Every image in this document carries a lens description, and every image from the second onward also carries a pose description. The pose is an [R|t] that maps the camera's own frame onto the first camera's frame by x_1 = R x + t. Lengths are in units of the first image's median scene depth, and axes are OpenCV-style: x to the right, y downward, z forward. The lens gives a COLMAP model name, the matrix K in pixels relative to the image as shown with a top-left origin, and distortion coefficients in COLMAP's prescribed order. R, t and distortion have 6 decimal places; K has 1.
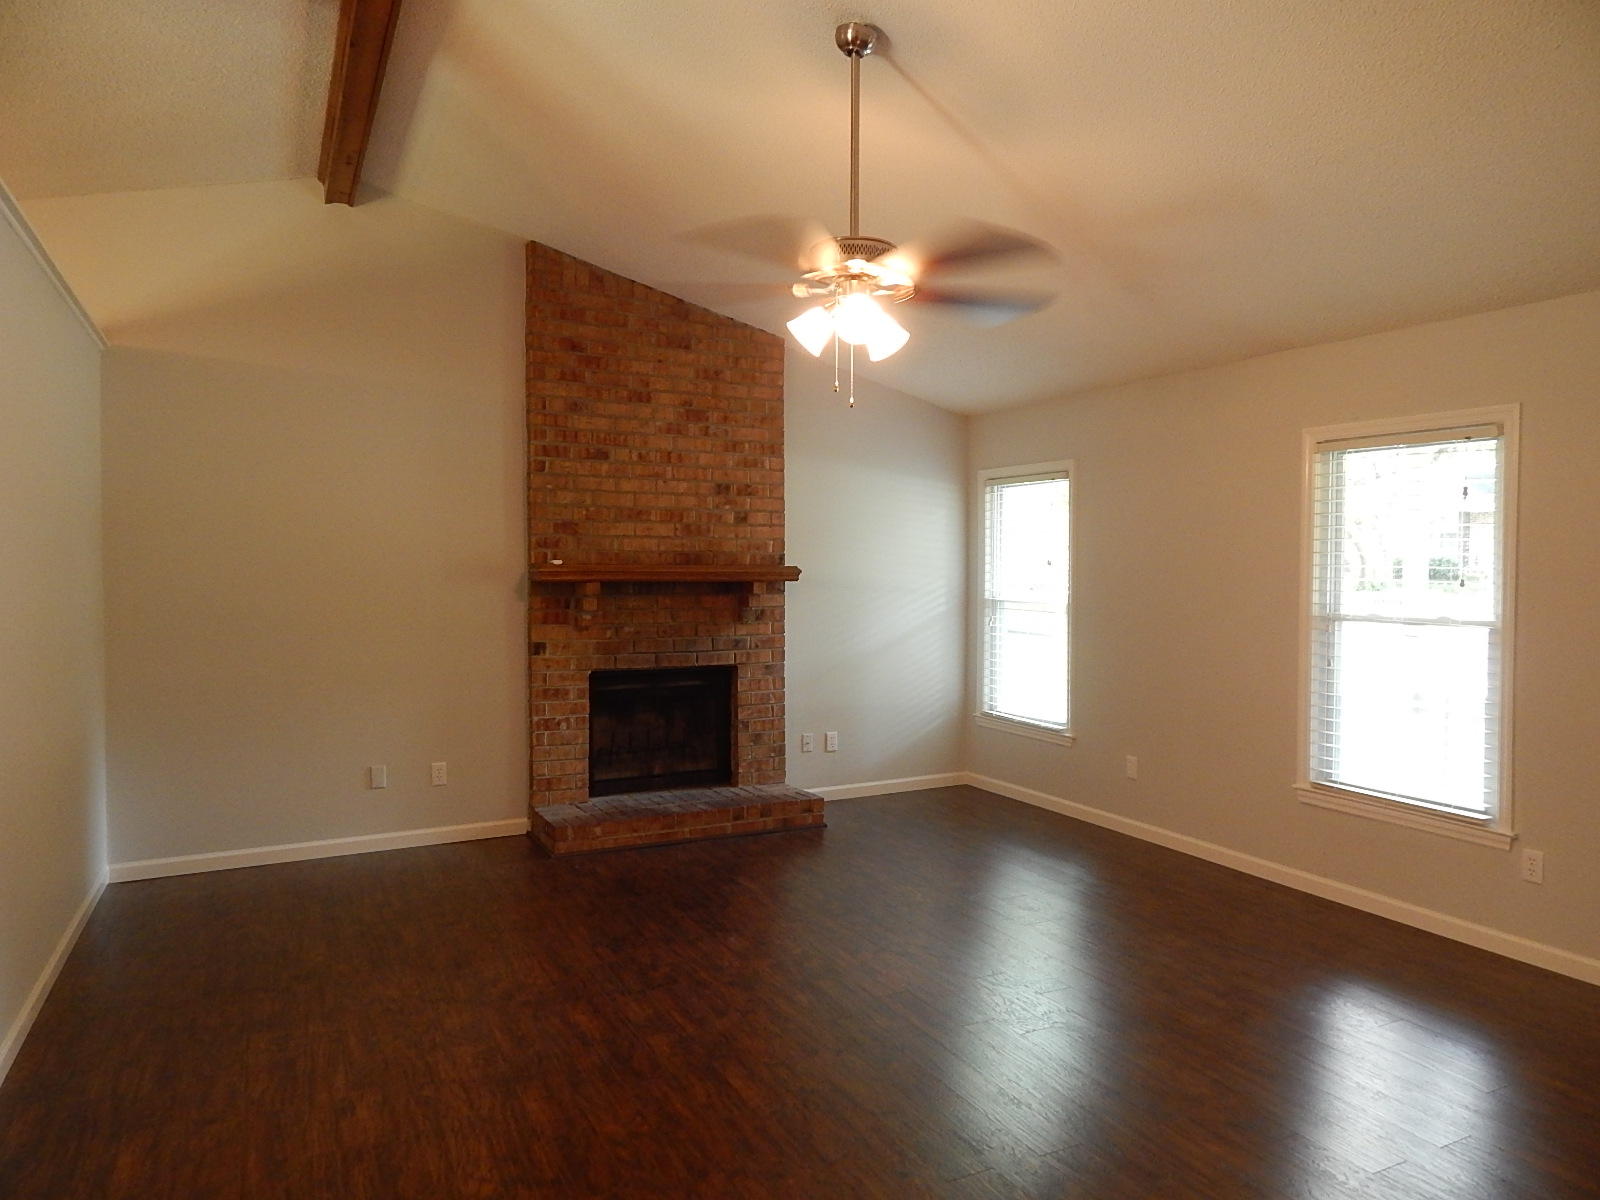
lens RADIAL K [[1057.7, 0, 801.3], [0, 1057.7, 599.7], [0, 0, 1]] dist [-0.002531, -0.003530]
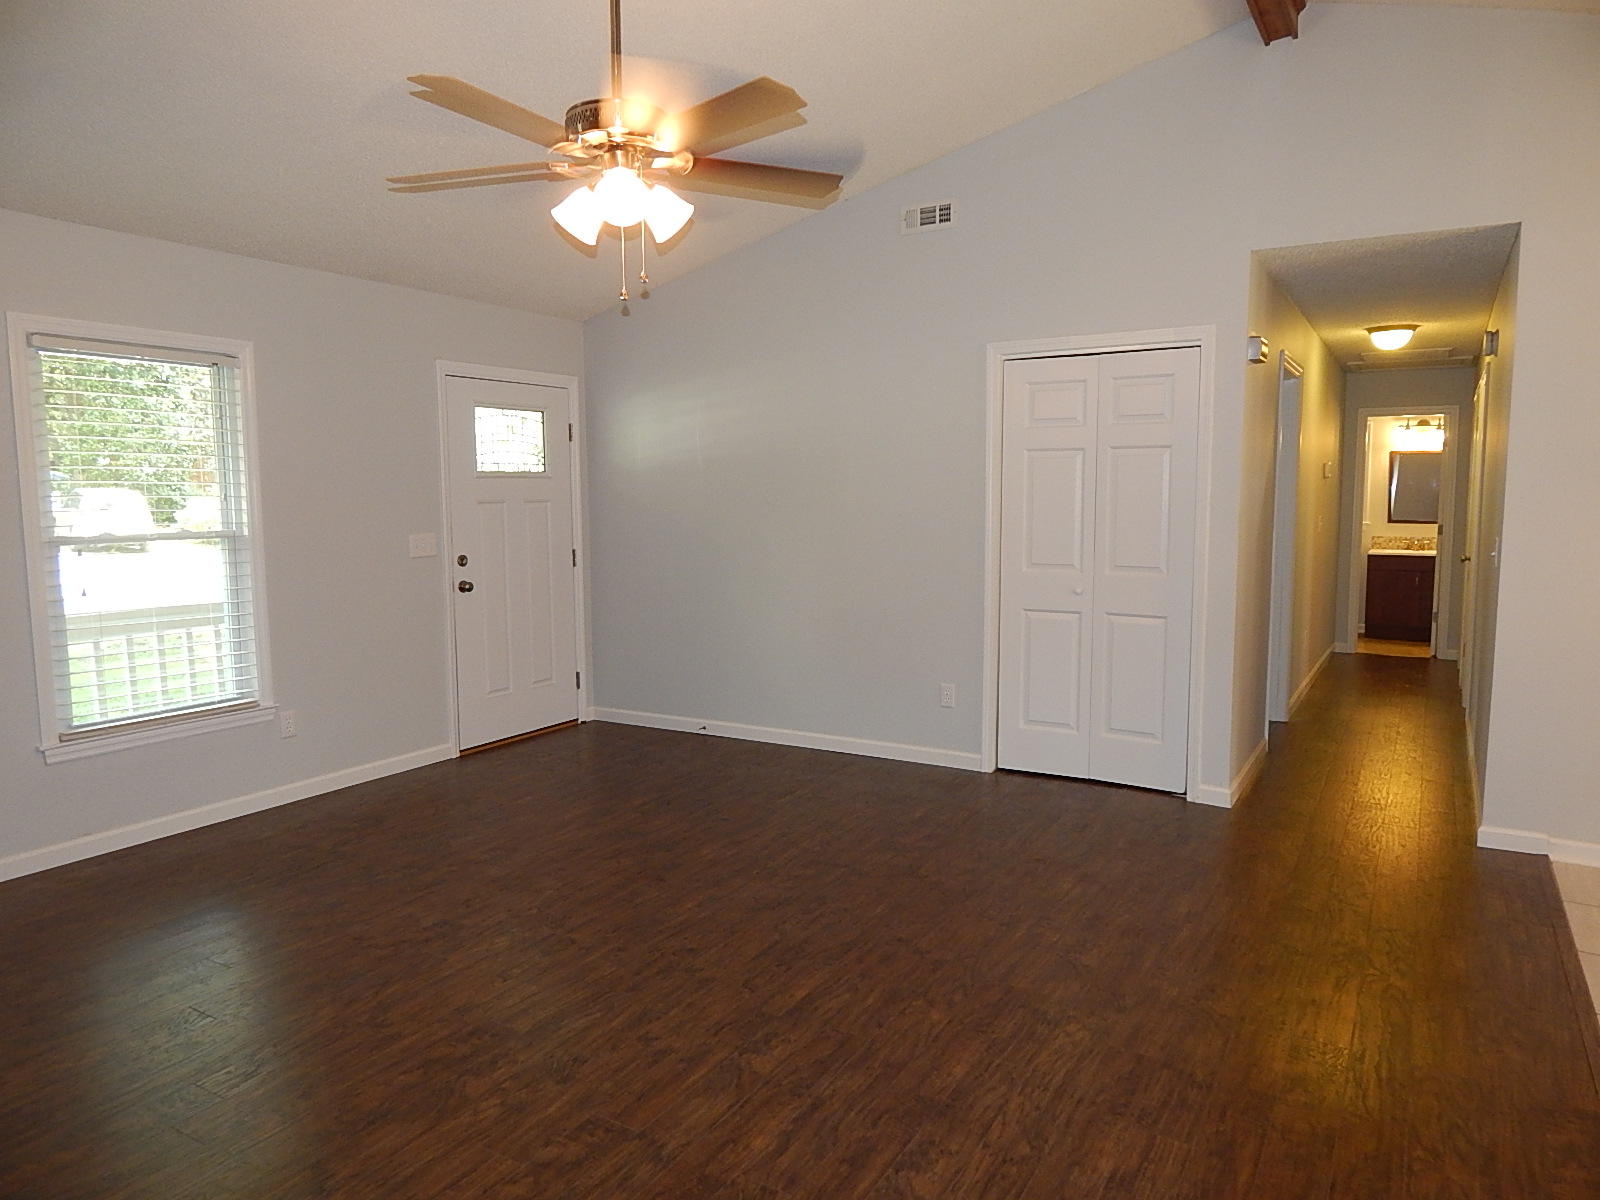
lens RADIAL K [[1057.7, 0, 803.3], [0, 1057.7, 601.4], [0, 0, 1]] dist [-0.002531, -0.003530]
pose [[-0.531680, -0.094635, 0.841641, -0.851156], [0.026102, 0.991435, 0.127967, -0.045339], [-0.846543, 0.090006, -0.524656, 1.444799]]
